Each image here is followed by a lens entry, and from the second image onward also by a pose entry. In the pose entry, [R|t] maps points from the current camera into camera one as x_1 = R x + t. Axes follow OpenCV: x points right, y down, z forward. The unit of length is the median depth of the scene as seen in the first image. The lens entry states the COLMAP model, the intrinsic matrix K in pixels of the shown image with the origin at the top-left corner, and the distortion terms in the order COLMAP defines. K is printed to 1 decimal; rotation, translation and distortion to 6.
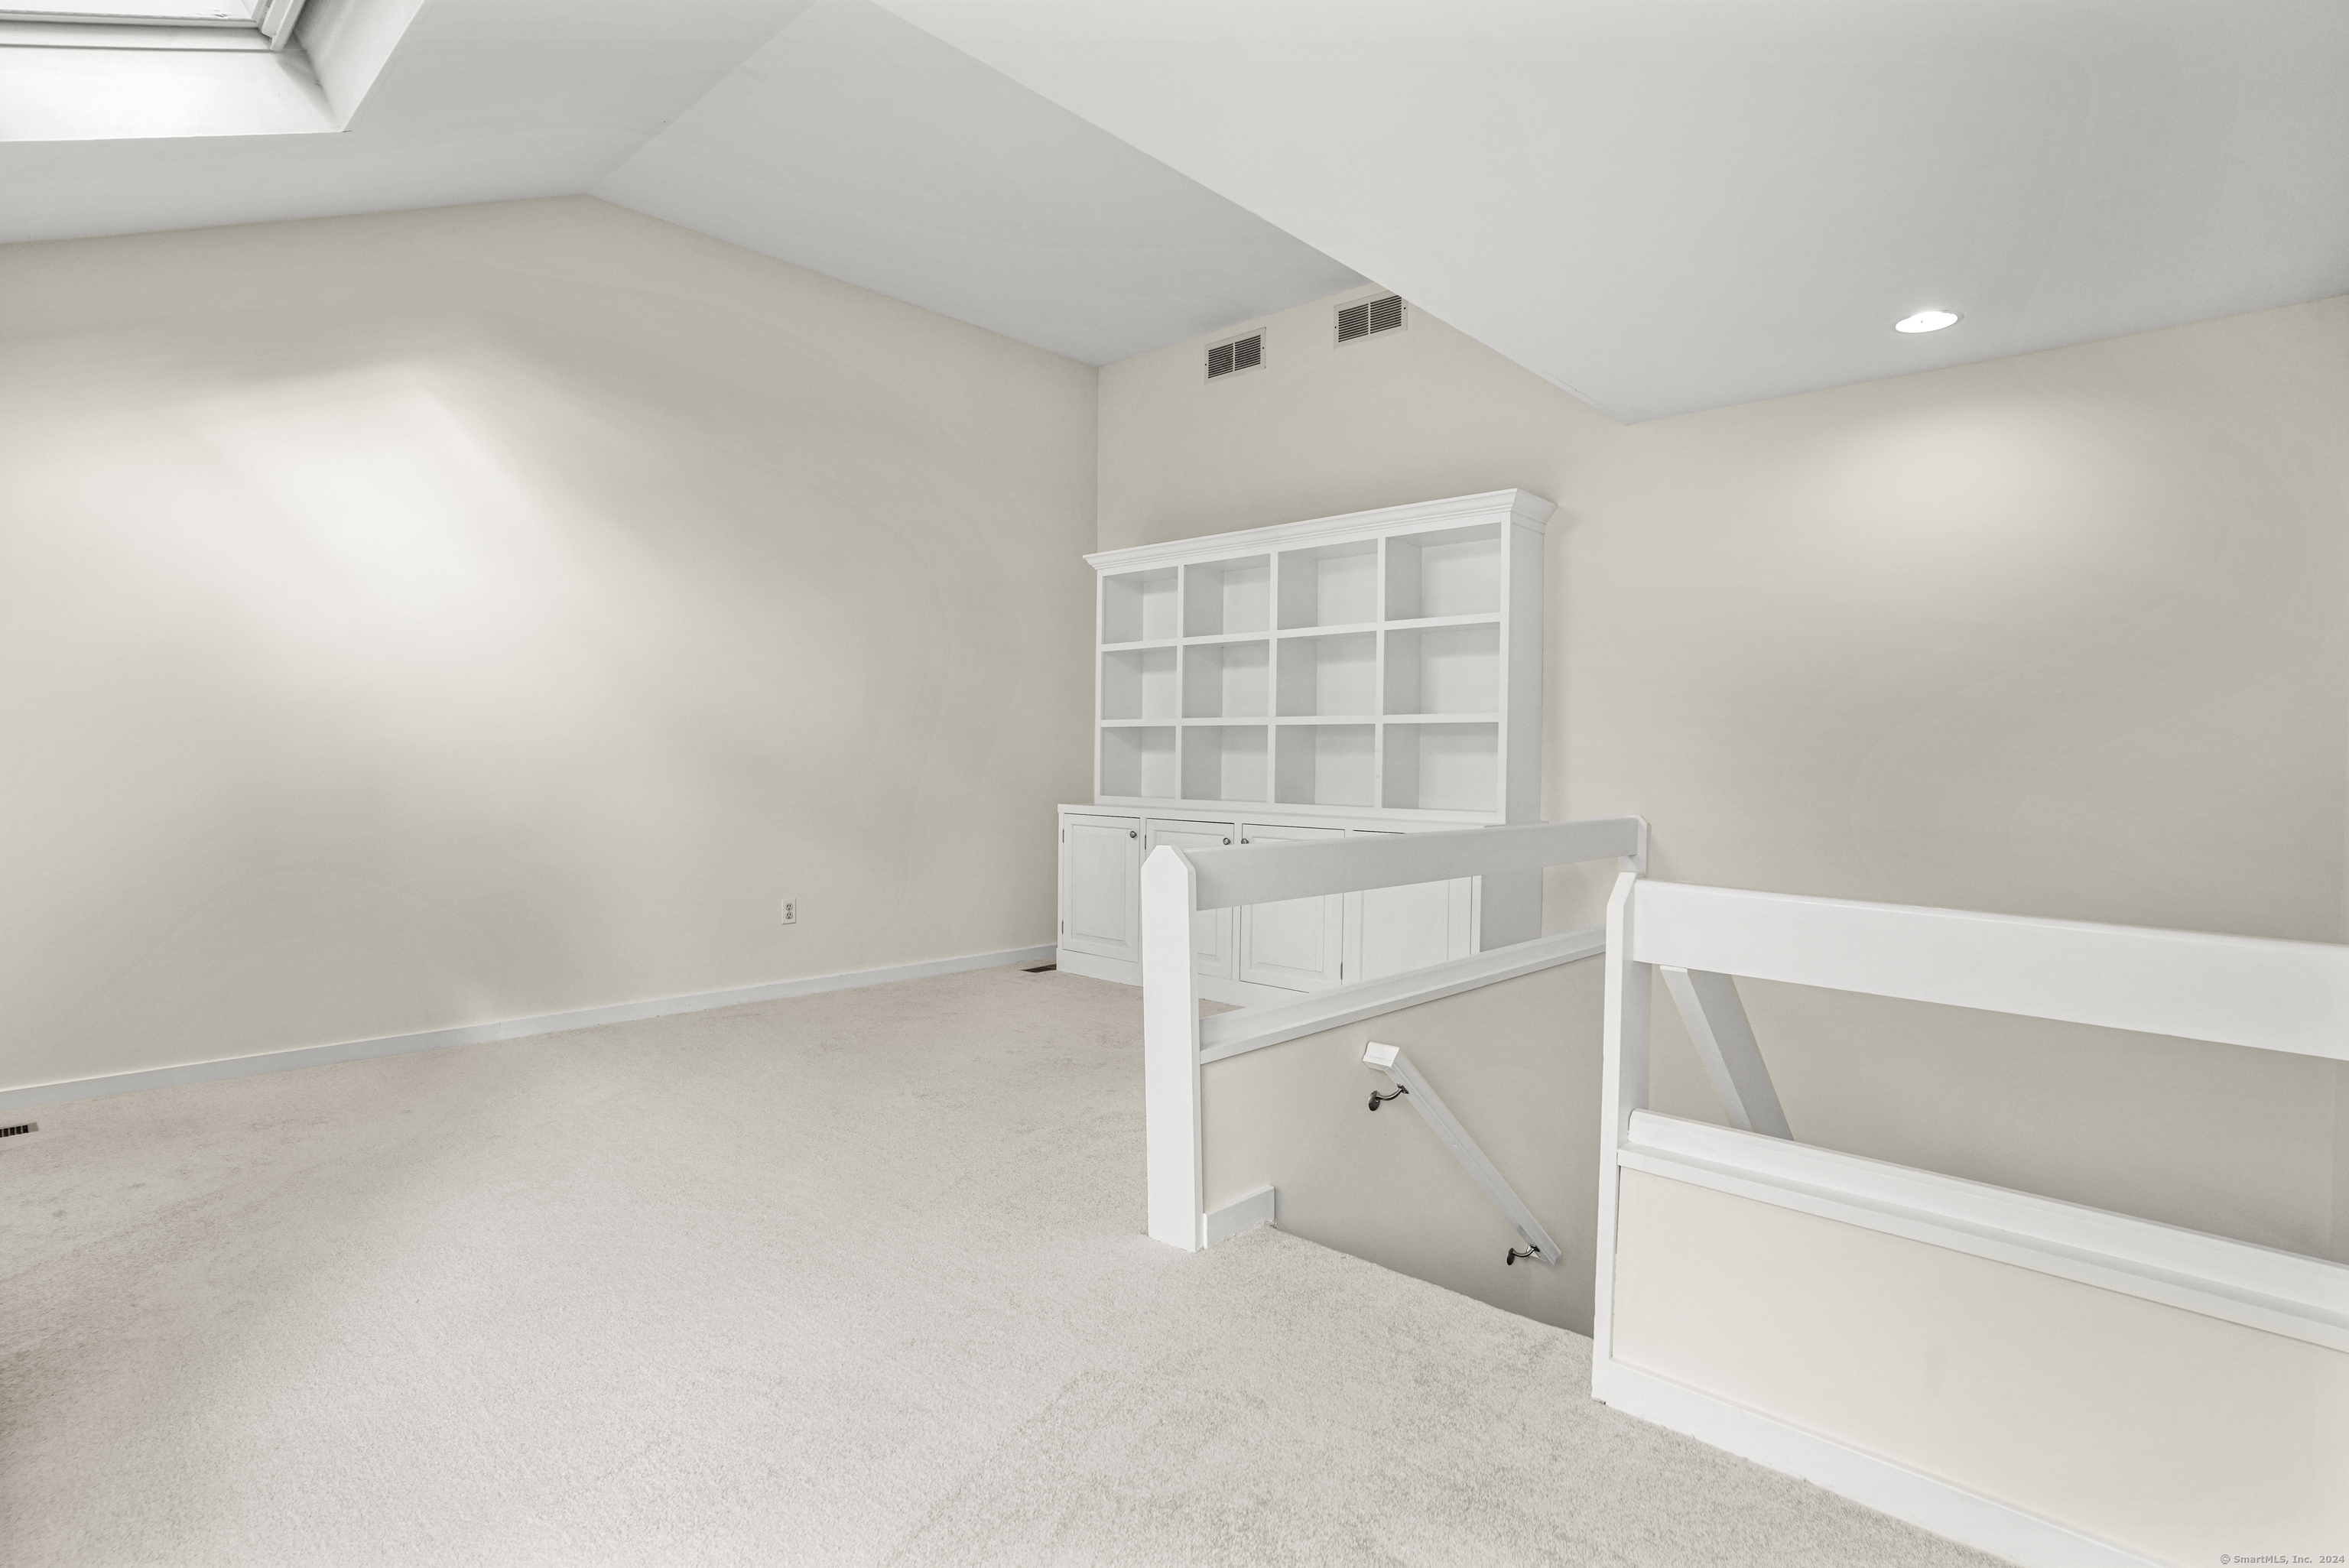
lens RADIAL K [[1186.0, 0, 1172.1], [0, 1186.0, 761.9], [0, 0, 1]] dist [-0.000686, 0.000536]
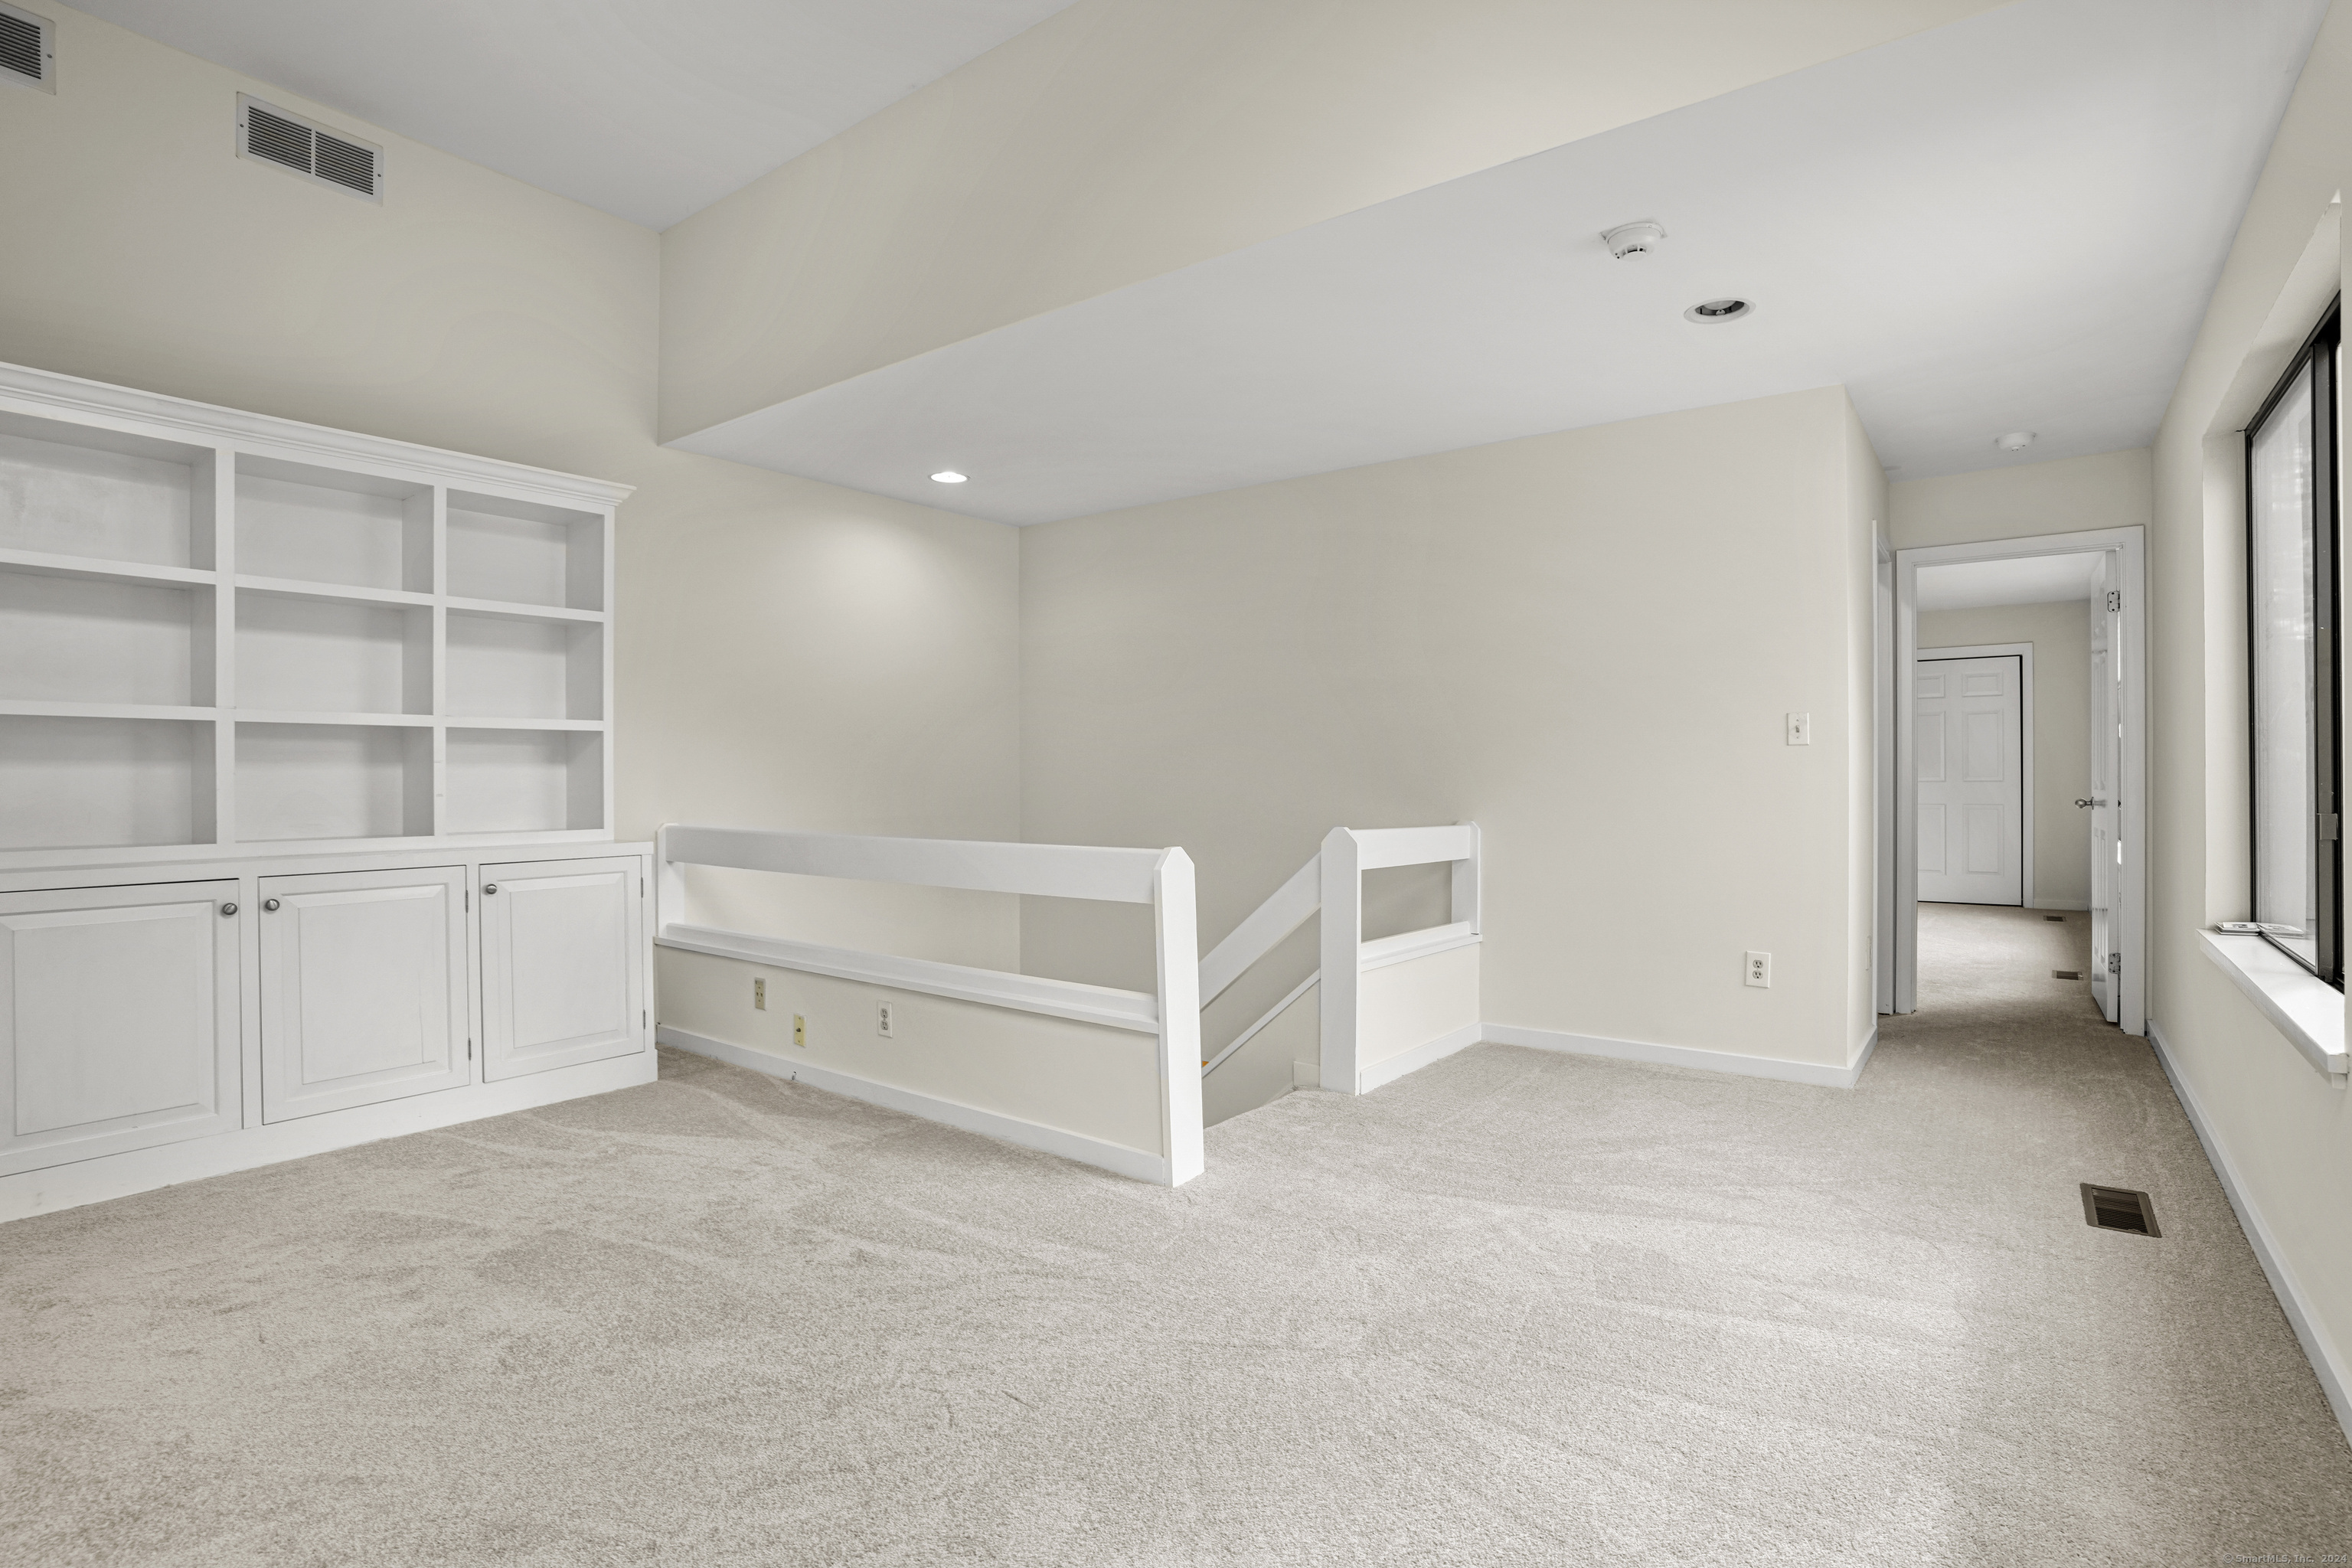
lens RADIAL K [[1177.2, 0, 1176.0], [0, 1177.2, 784.0], [0, 0, 1]] dist [-0.000360, 0.000473]
pose [[-0.064636, -0.022096, 0.997664, -0.639445], [0.003685, 0.999743, 0.022381, -0.010657], [-0.997902, 0.005123, -0.064538, 0.587928]]
